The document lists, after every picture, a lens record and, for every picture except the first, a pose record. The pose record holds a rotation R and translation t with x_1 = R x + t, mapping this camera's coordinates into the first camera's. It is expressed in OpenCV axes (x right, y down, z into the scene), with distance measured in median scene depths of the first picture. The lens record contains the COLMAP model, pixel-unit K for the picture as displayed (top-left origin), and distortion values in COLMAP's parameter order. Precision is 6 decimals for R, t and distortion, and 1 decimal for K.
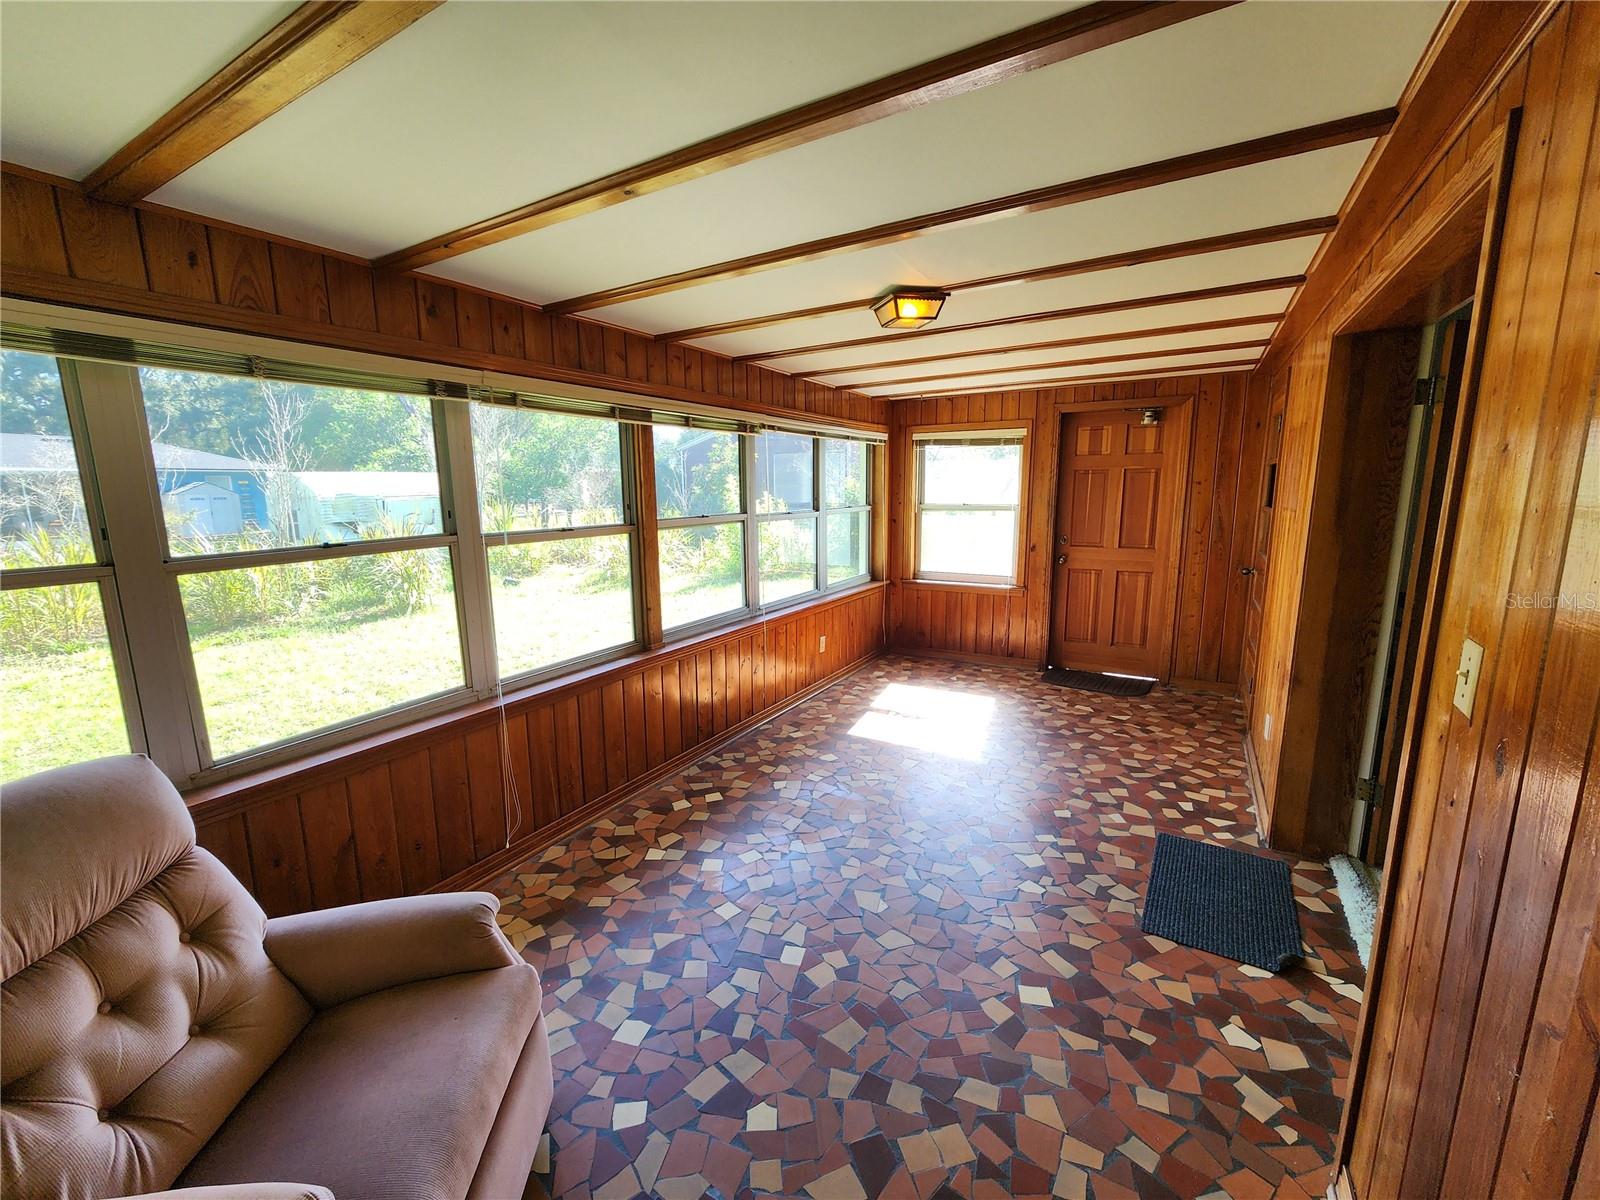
lens RADIAL K [[655.0, 0, 800.0], [0, 655.0, 600.0], [0, 0, 1]] dist [0.002483, 0.000117]
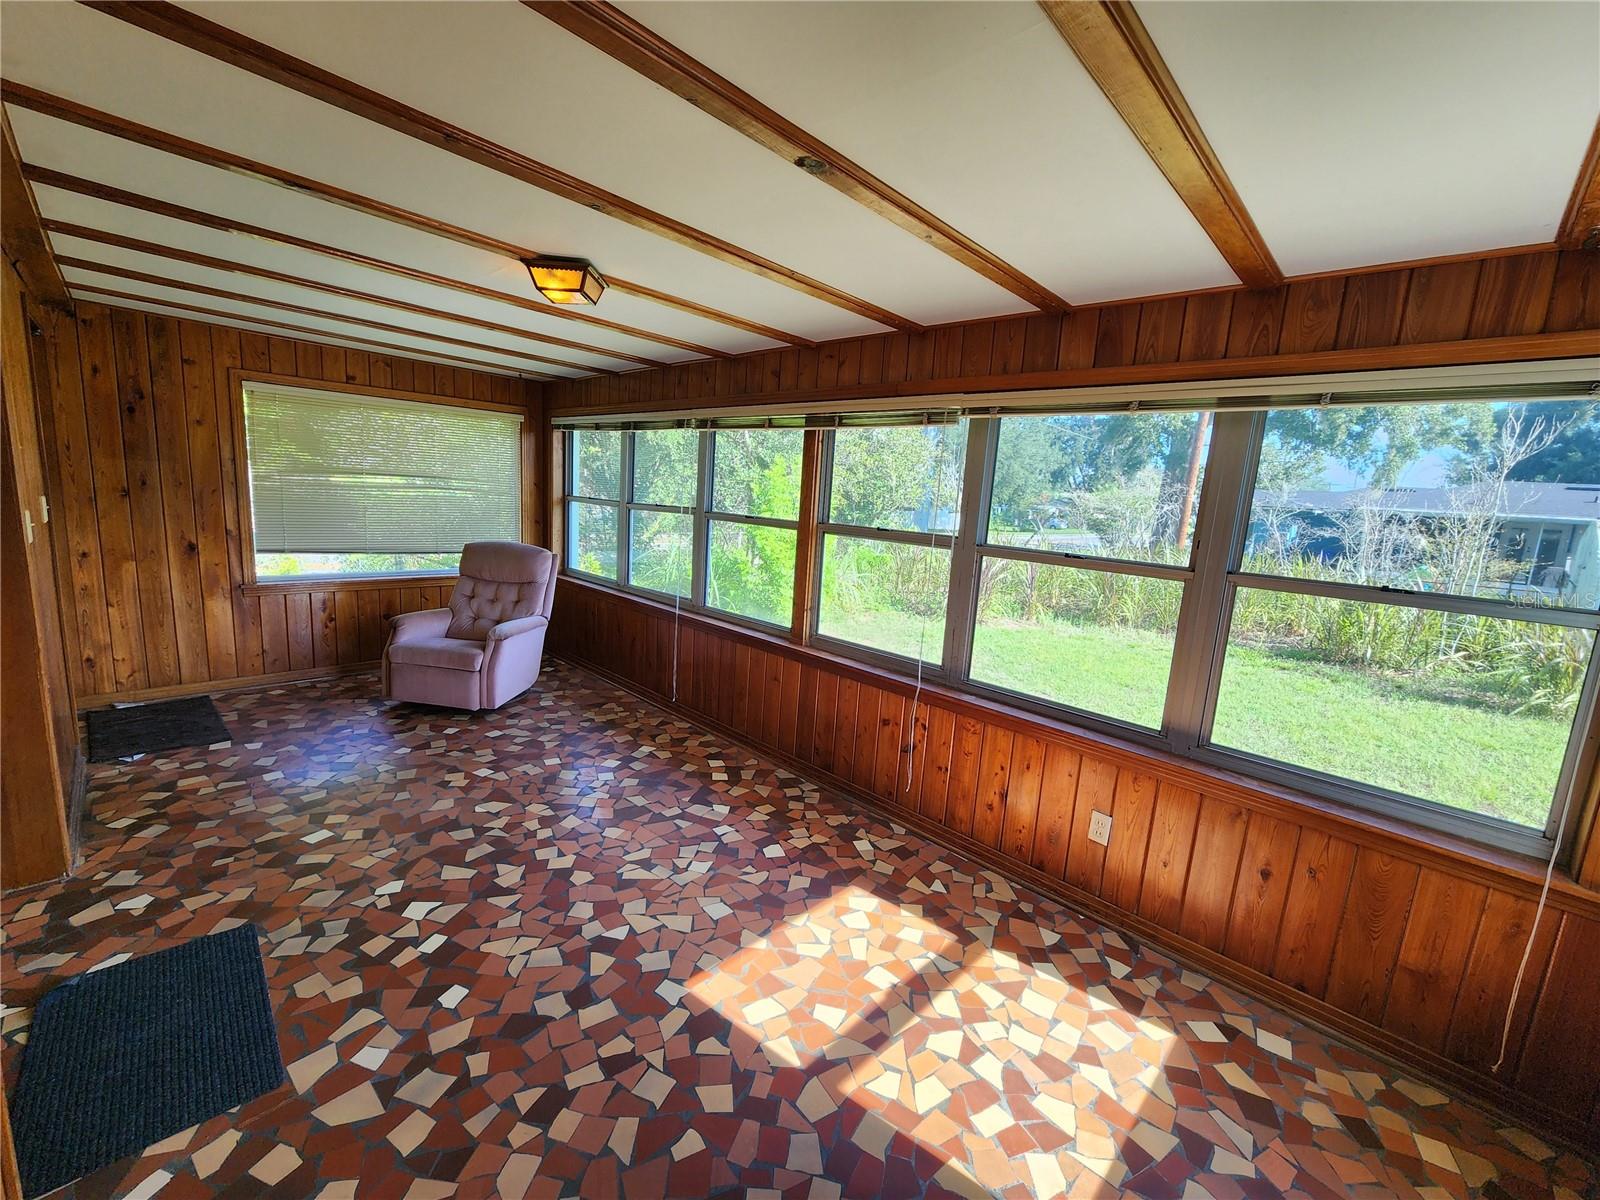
lens RADIAL K [[655.3, 0, 801.2], [0, 655.3, 597.2], [0, 0, 1]] dist [-0.001028, 0.000082]
pose [[-0.239894, 0.149470, -0.959223, 0.928656], [-0.230535, 0.951041, 0.205850, -0.256194], [0.943029, 0.270516, -0.193691, 1.434581]]
